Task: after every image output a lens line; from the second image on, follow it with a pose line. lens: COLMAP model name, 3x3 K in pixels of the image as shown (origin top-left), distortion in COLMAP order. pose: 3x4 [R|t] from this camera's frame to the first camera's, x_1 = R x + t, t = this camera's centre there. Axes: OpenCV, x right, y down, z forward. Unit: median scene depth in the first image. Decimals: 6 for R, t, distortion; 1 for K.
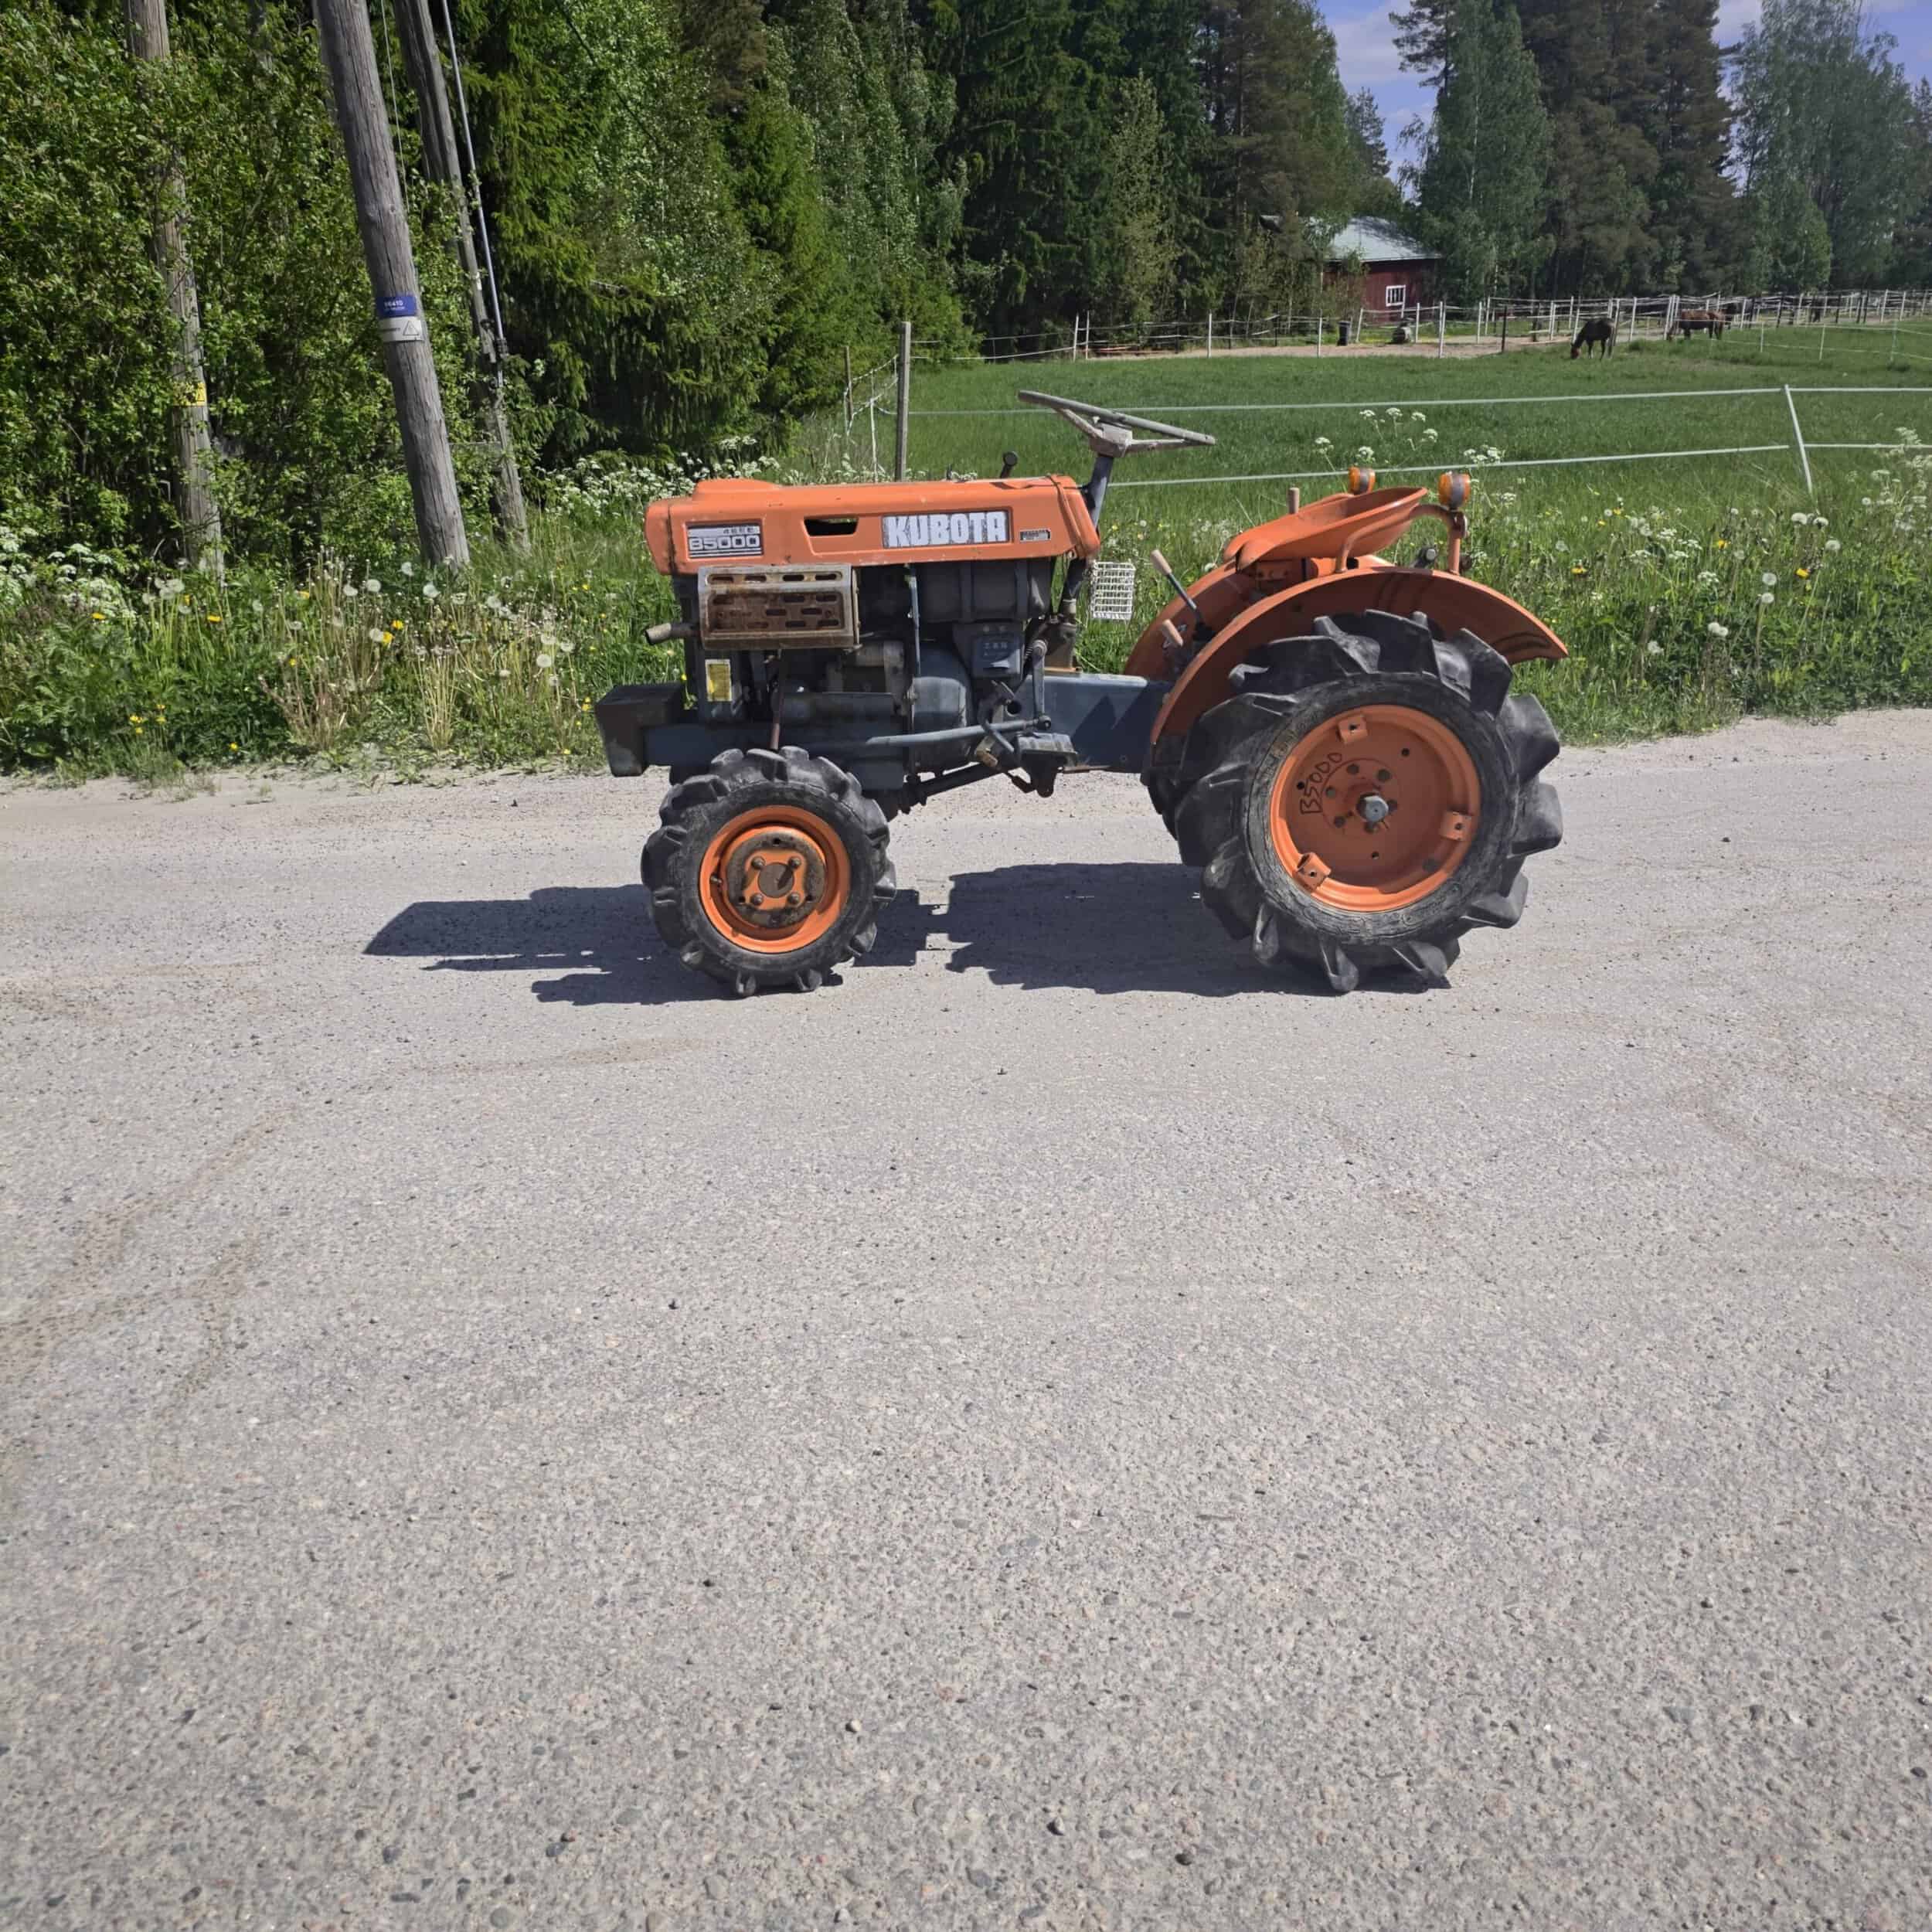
lens RADIAL K [[1783.1, 0, 964.8], [0, 1783.1, 1007.7], [0, 0, 1]] dist [0.025279, -0.027710]
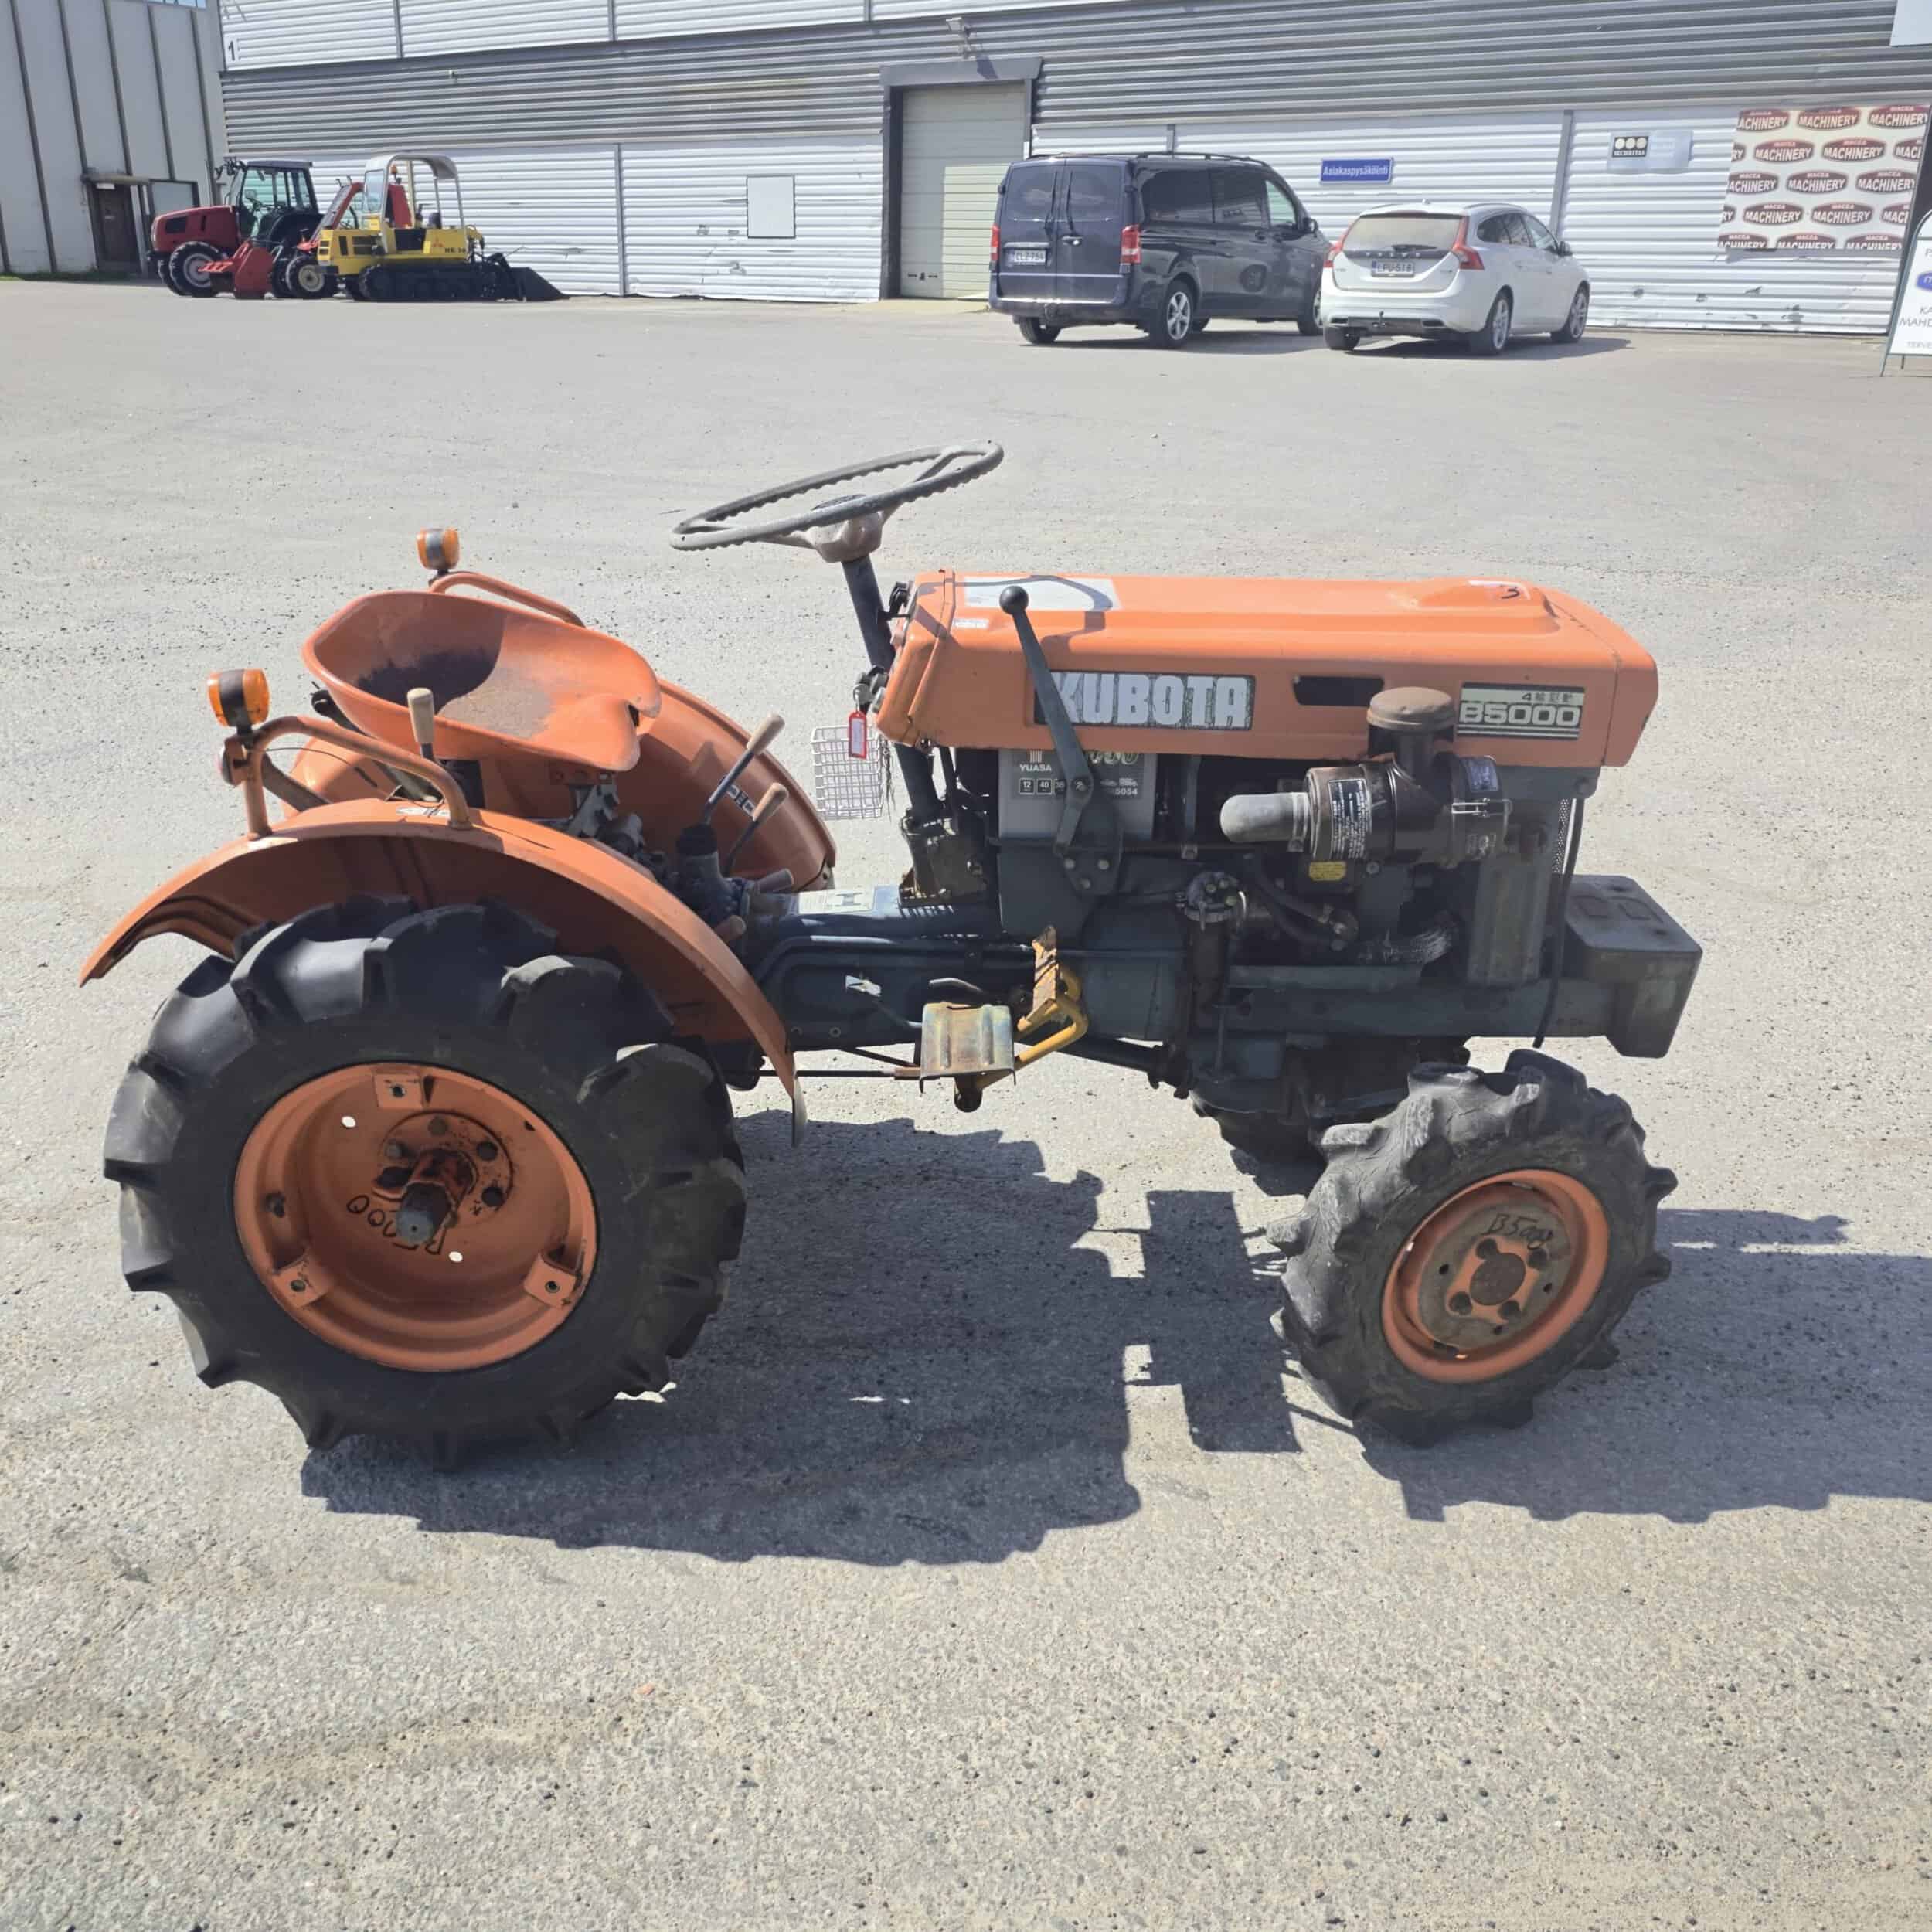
lens RADIAL K [[1796.0, 0, 966.0], [0, 1796.0, 966.0], [0, 0, 1]] dist [0.002186, 0.006722]
pose [[-0.999794, 0.012604, 0.015878, 0.020773], [0.019971, 0.747008, 0.664515, -0.368878], [-0.003486, 0.664695, -0.747106, 0.941147]]
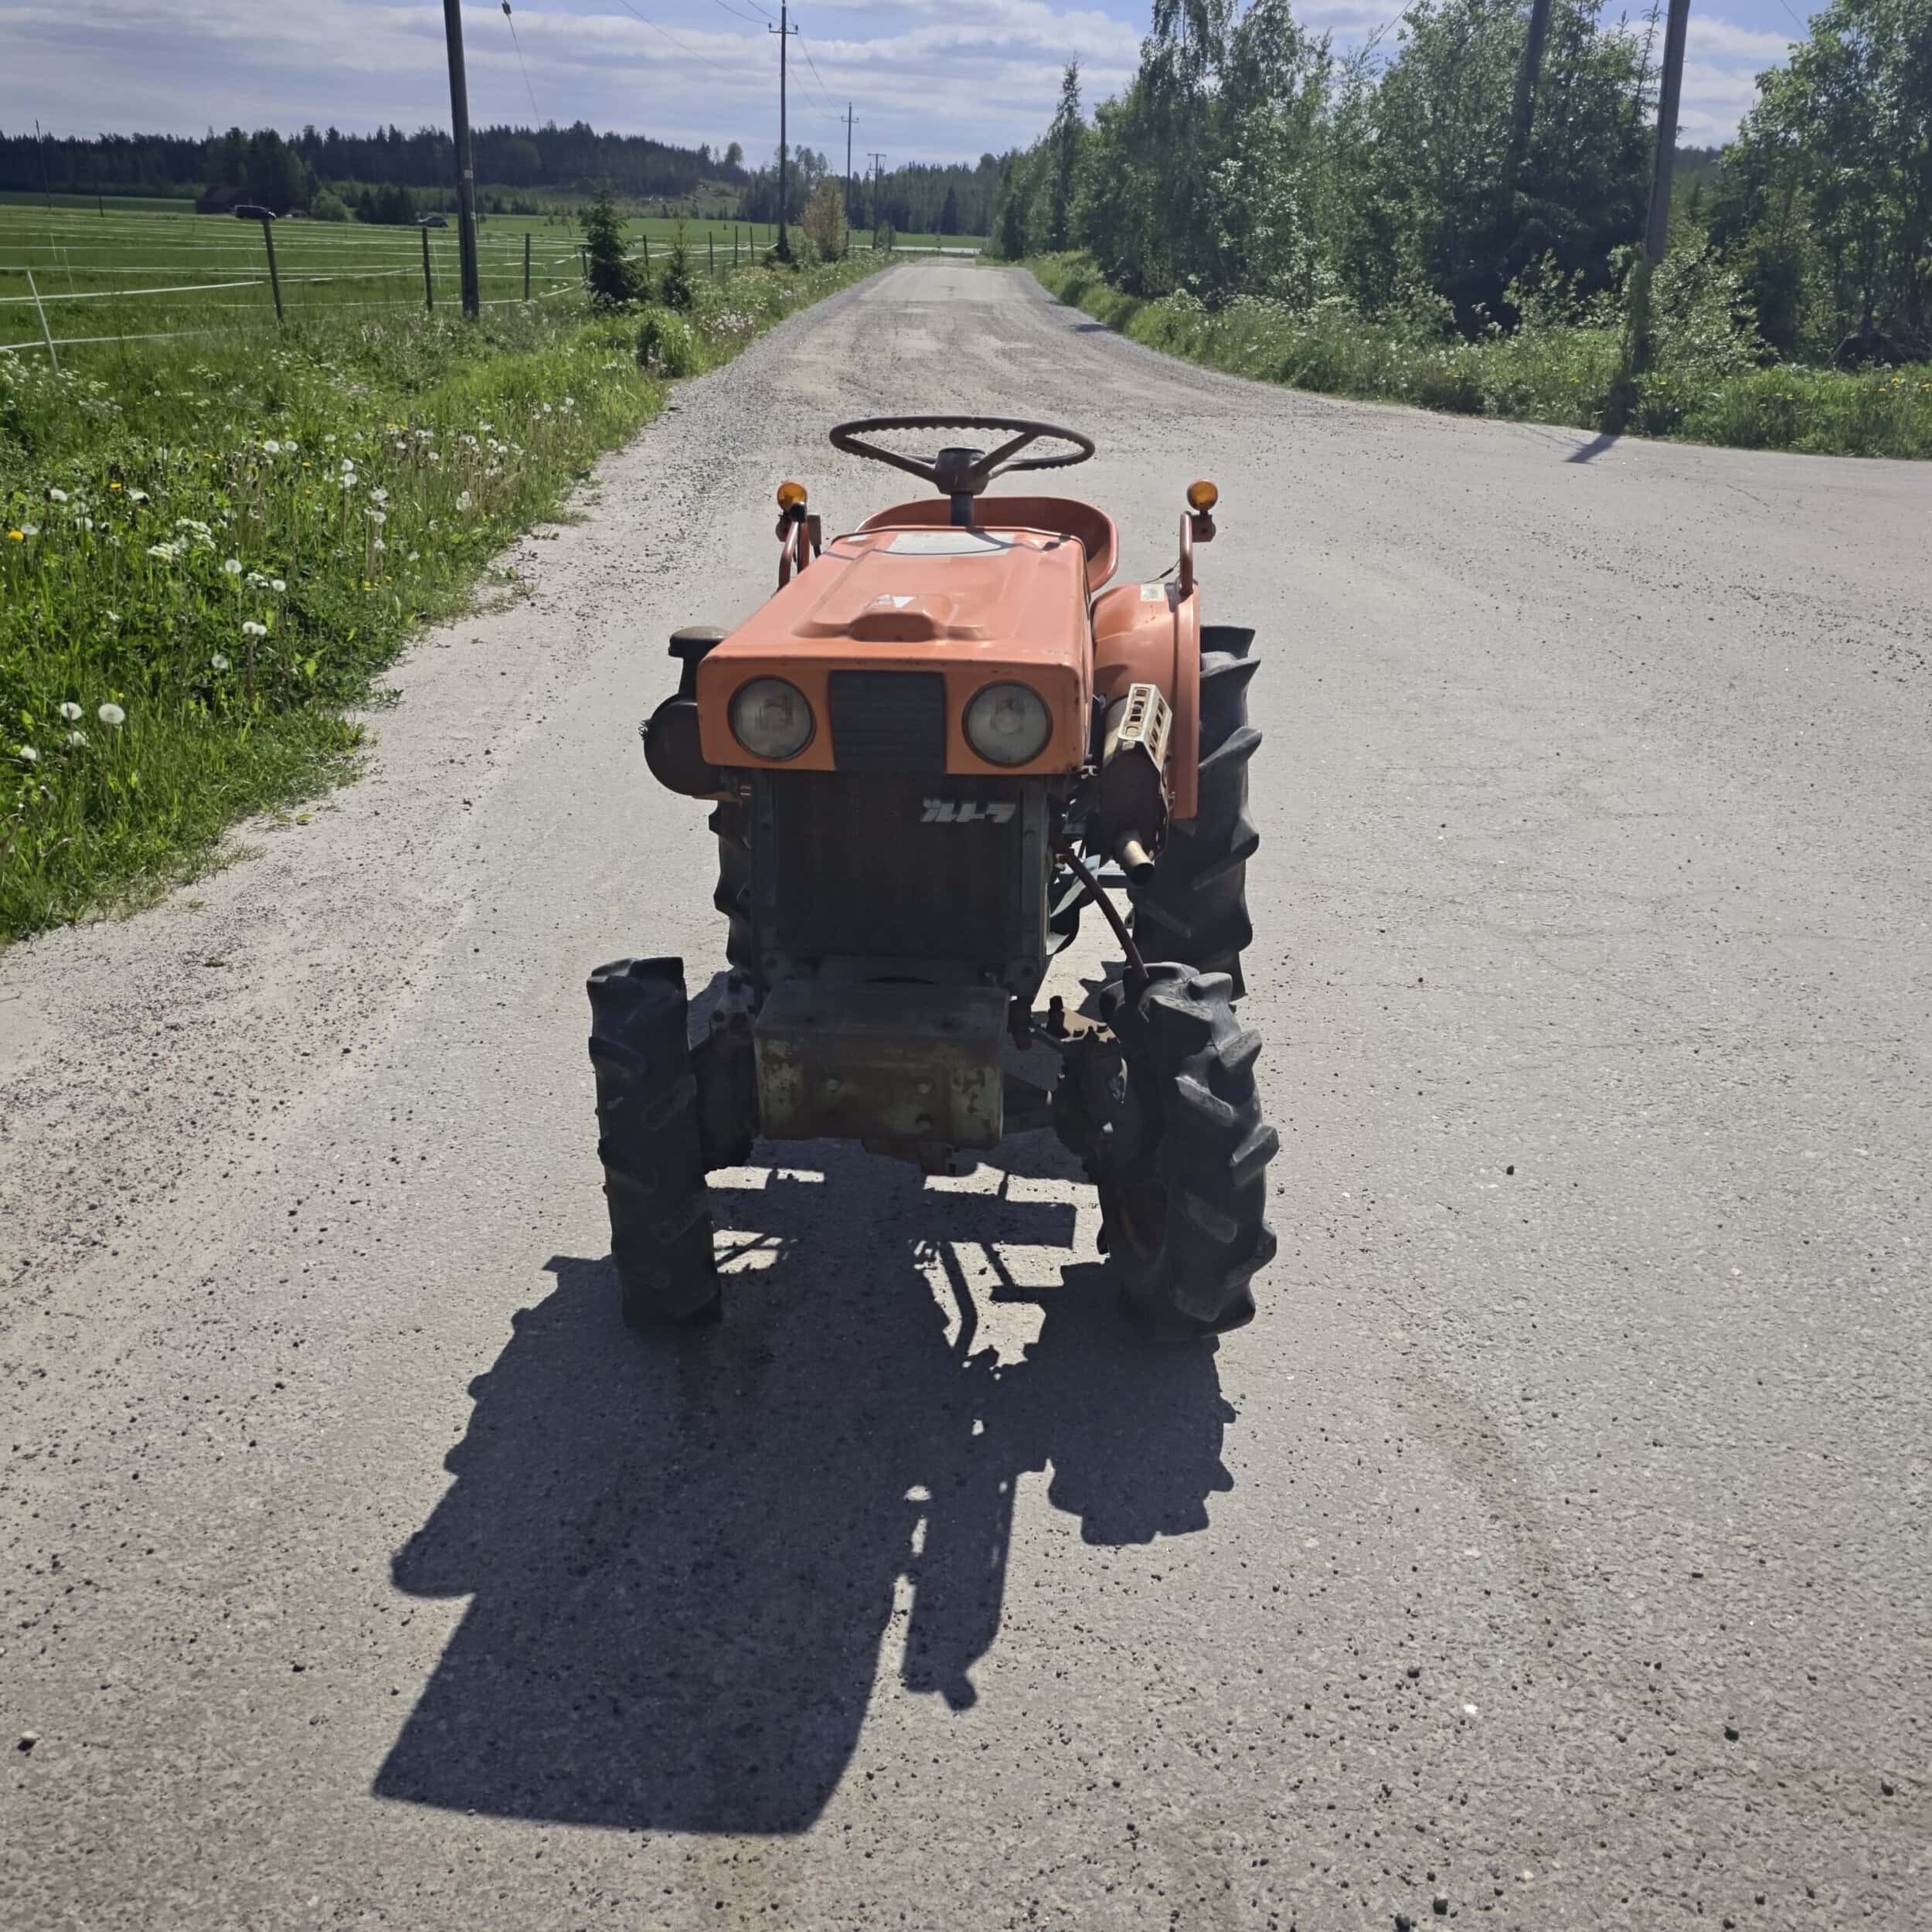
lens RADIAL K [[1783.1, 0, 964.8], [0, 1783.1, 1007.7], [0, 0, 1]] dist [0.025279, -0.027710]
pose [[0.108454, -0.358726, 0.927121, -0.430048], [0.312577, 0.897625, 0.310748, -0.213216], [-0.943681, 0.256095, 0.209480, 0.549455]]
